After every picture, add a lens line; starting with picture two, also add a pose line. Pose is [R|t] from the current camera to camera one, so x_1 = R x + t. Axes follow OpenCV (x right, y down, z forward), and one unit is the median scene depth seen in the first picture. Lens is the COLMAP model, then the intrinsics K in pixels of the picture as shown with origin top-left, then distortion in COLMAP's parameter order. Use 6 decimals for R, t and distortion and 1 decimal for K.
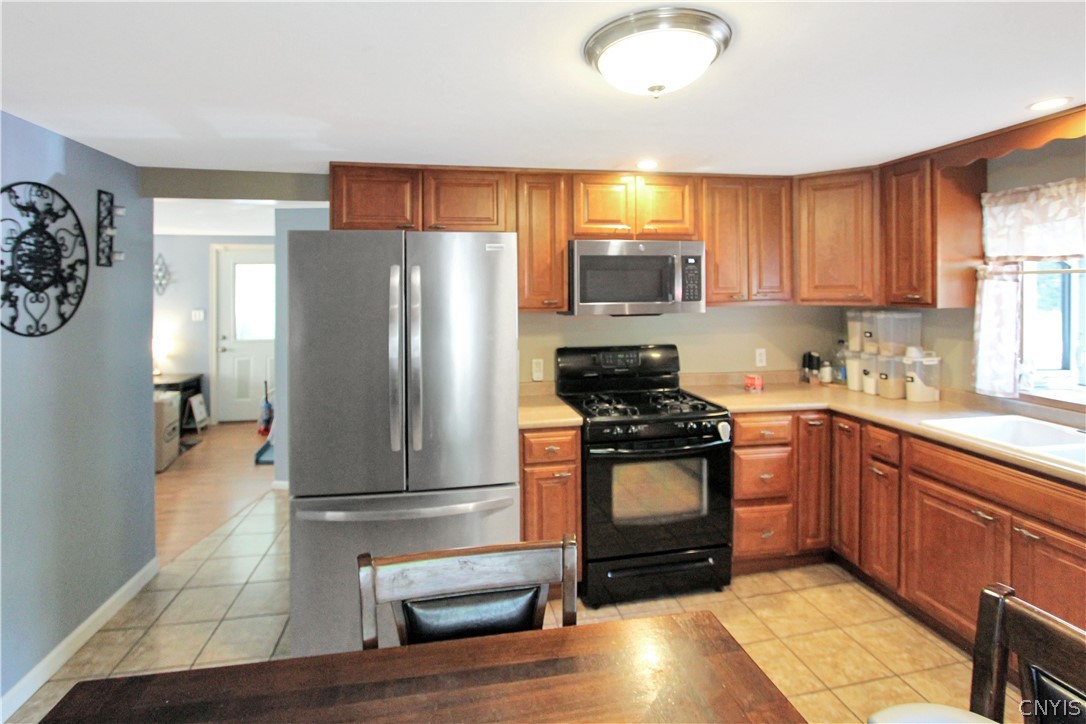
lens RADIAL K [[527.2, 0, 544.4], [0, 527.2, 289.9], [0, 0, 1]] dist [-0.003579, -0.000467]
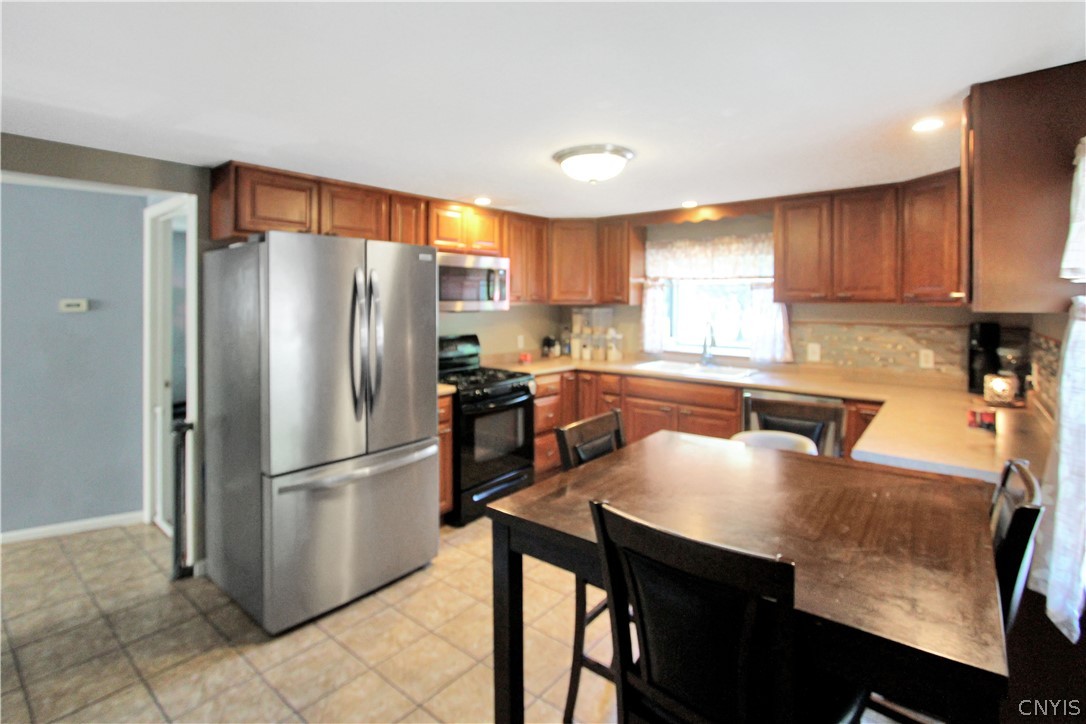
lens RADIAL K [[518.8, 0, 542.7], [0, 518.8, 302.0], [0, 0, 1]] dist [0.000353, 0.000058]
pose [[0.768287, 0.000433, 0.640105, -0.547365], [-0.008040, 0.999927, 0.008974, 0.010961], [-0.640055, -0.012041, 0.768235, -0.137148]]
